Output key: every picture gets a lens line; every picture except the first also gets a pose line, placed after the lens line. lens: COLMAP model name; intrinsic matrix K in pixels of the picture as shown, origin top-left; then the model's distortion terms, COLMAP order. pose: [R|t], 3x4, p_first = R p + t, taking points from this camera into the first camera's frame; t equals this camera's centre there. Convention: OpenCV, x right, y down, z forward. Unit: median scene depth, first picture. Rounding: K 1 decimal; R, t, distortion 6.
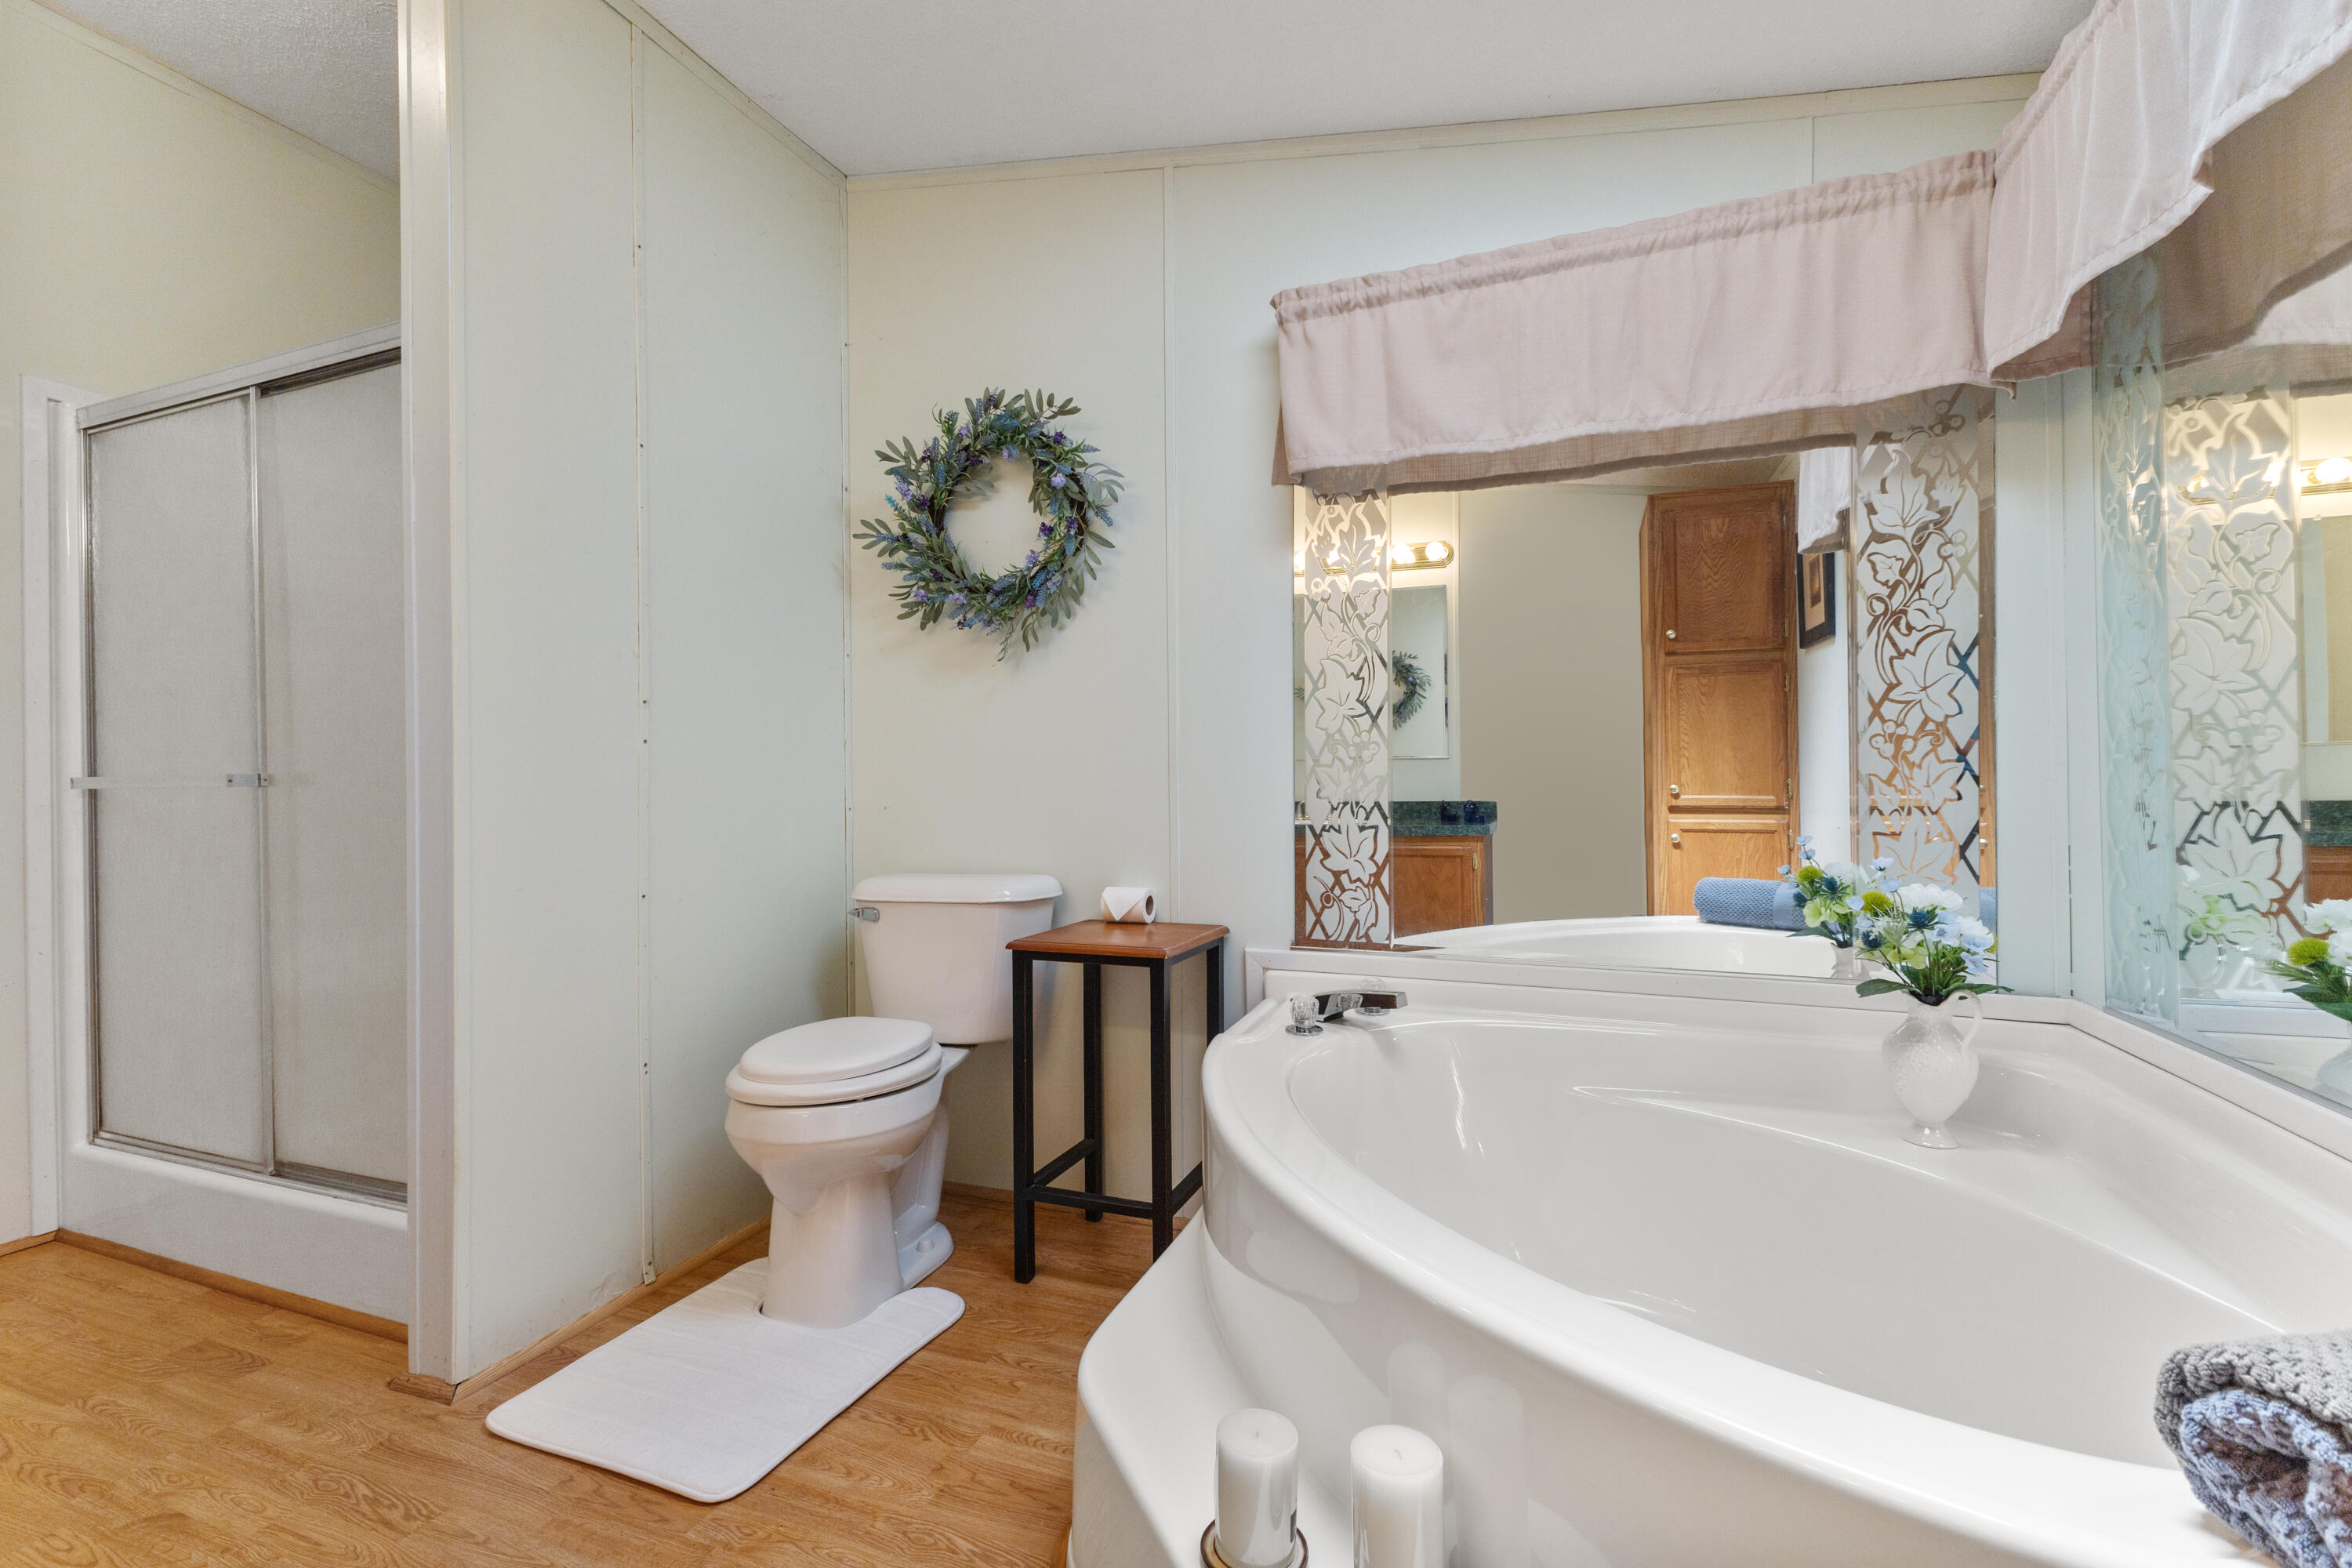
lens RADIAL K [[1045.5, 0, 1182.7], [0, 1045.5, 783.8], [0, 0, 1]] dist [0.002432, 0.000766]
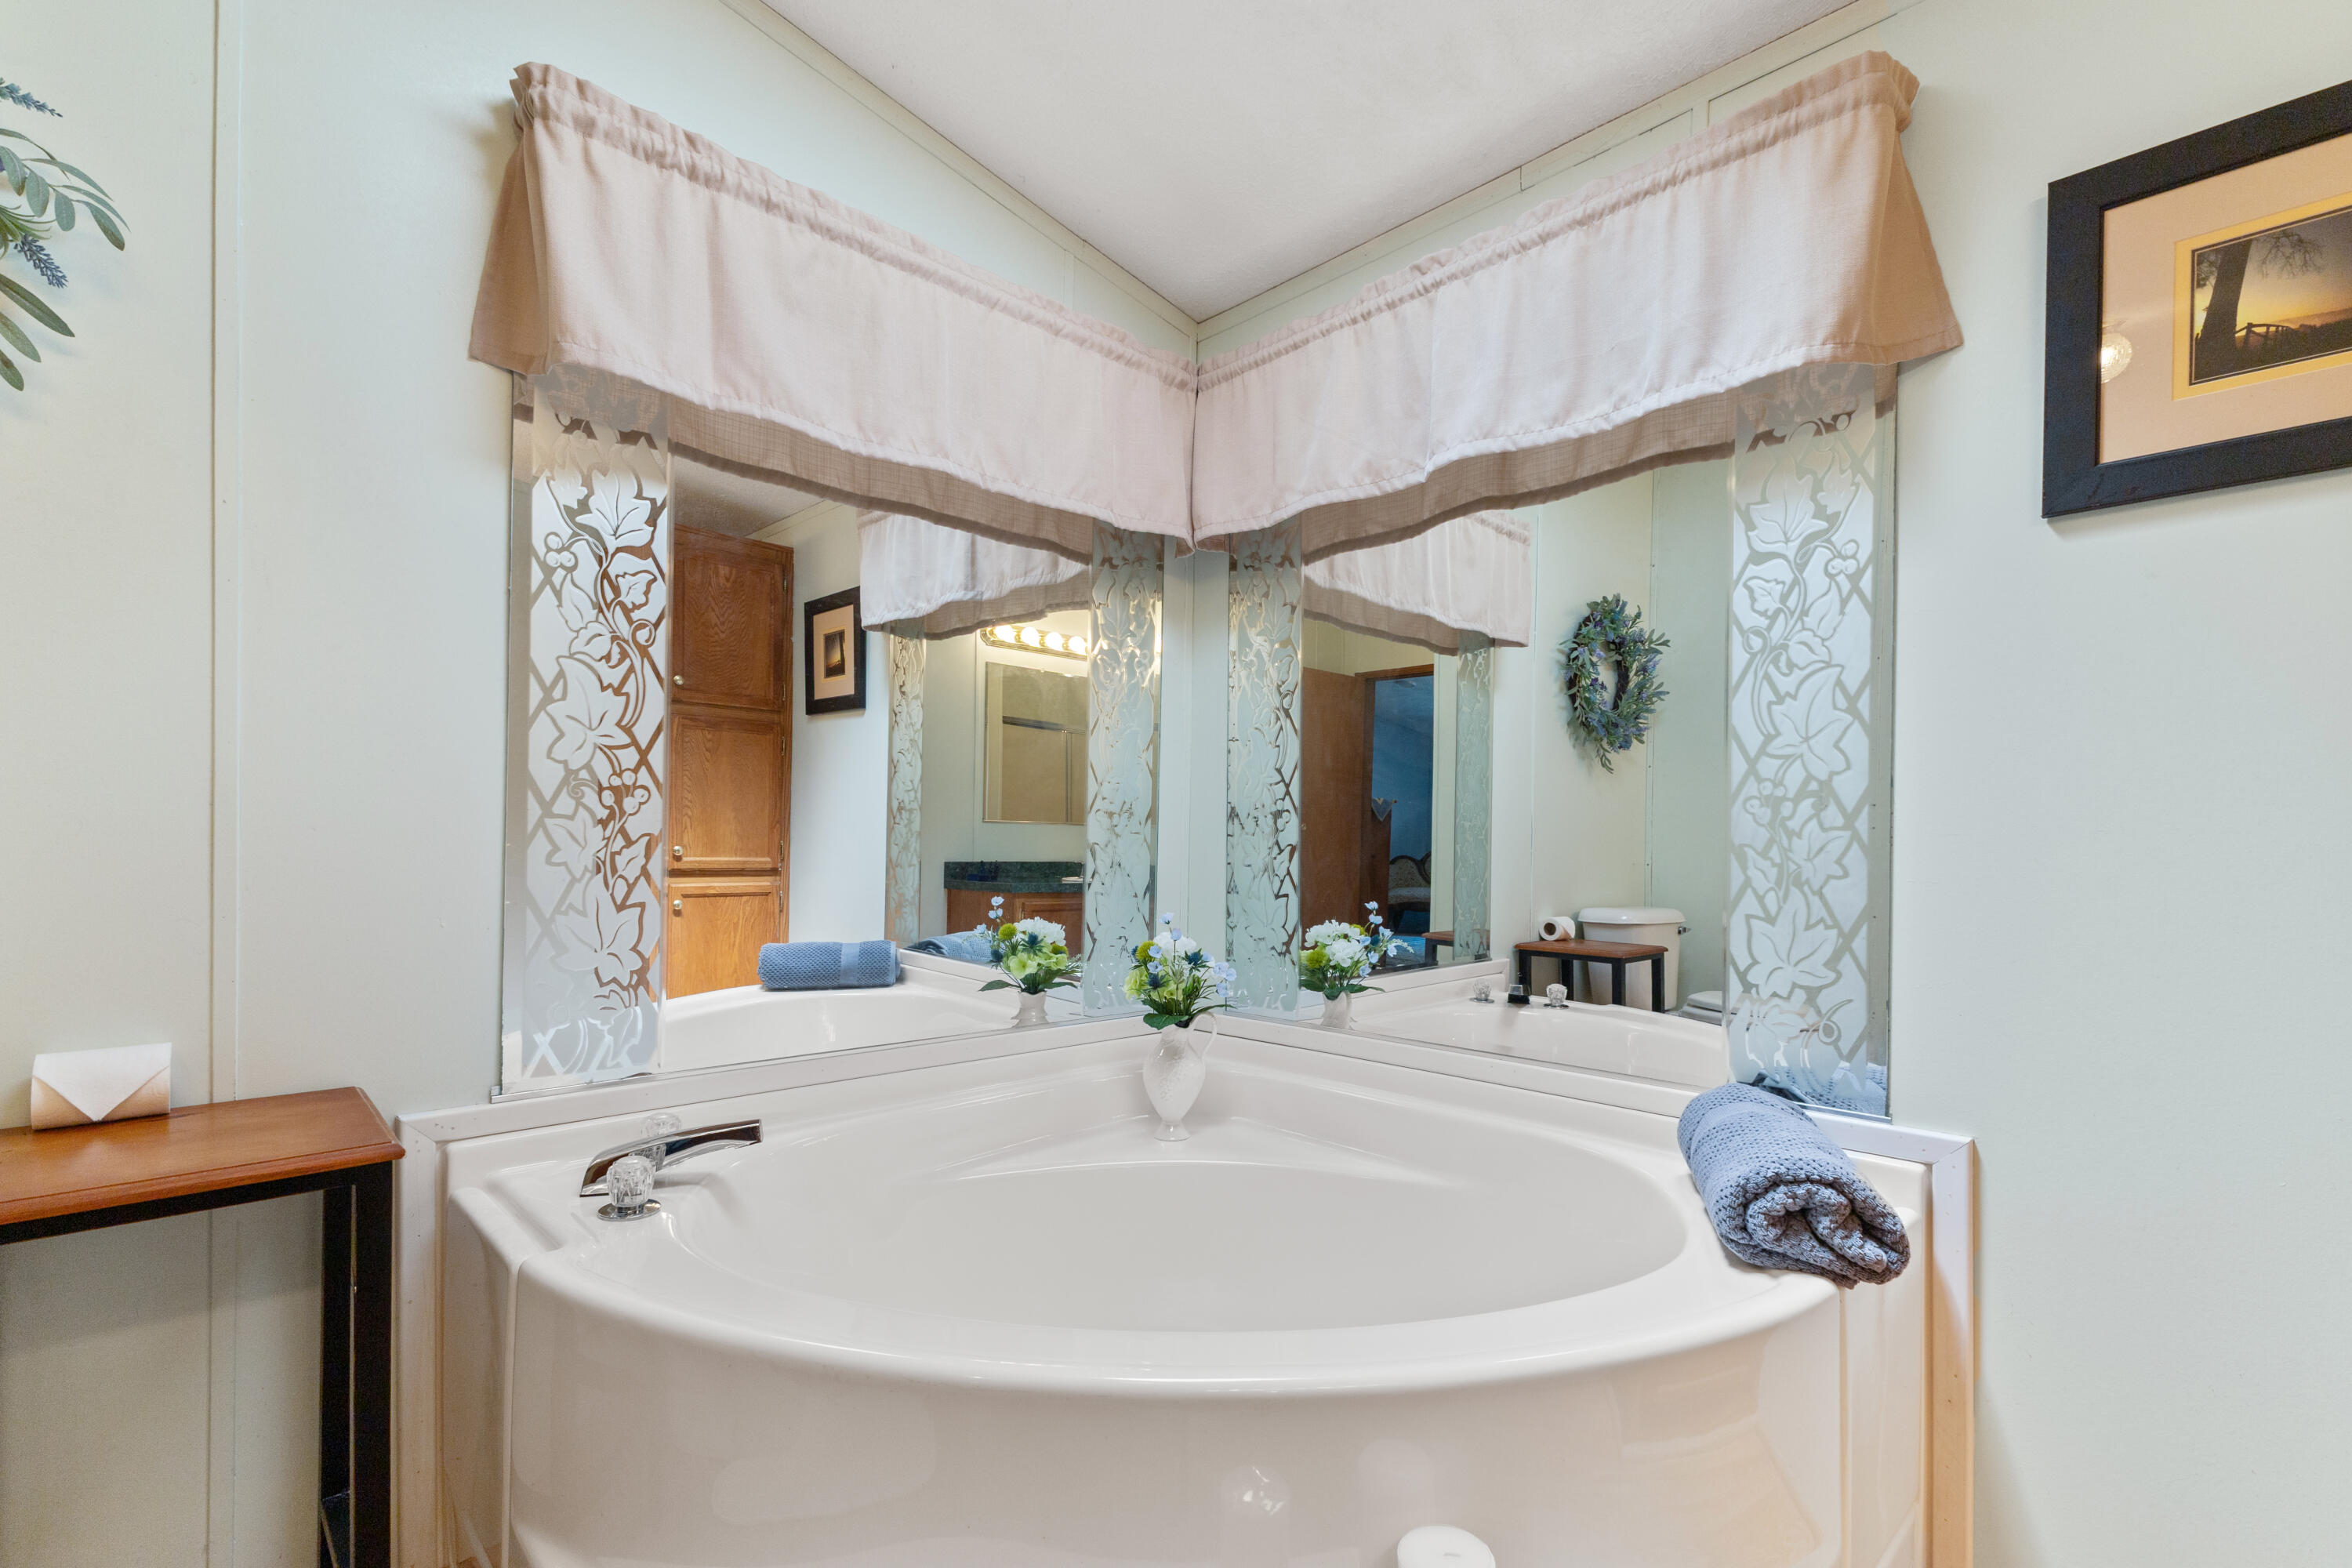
lens RADIAL K [[1045.5, 0, 1230.5], [0, 1045.5, 865.5], [0, 0, 1]] dist [0.002432, 0.000766]
pose [[0.387565, -0.005003, 0.921829, -0.320391], [-0.014869, 0.999821, 0.011678, -0.000131], [-0.921722, -0.018233, 0.387422, 0.349480]]
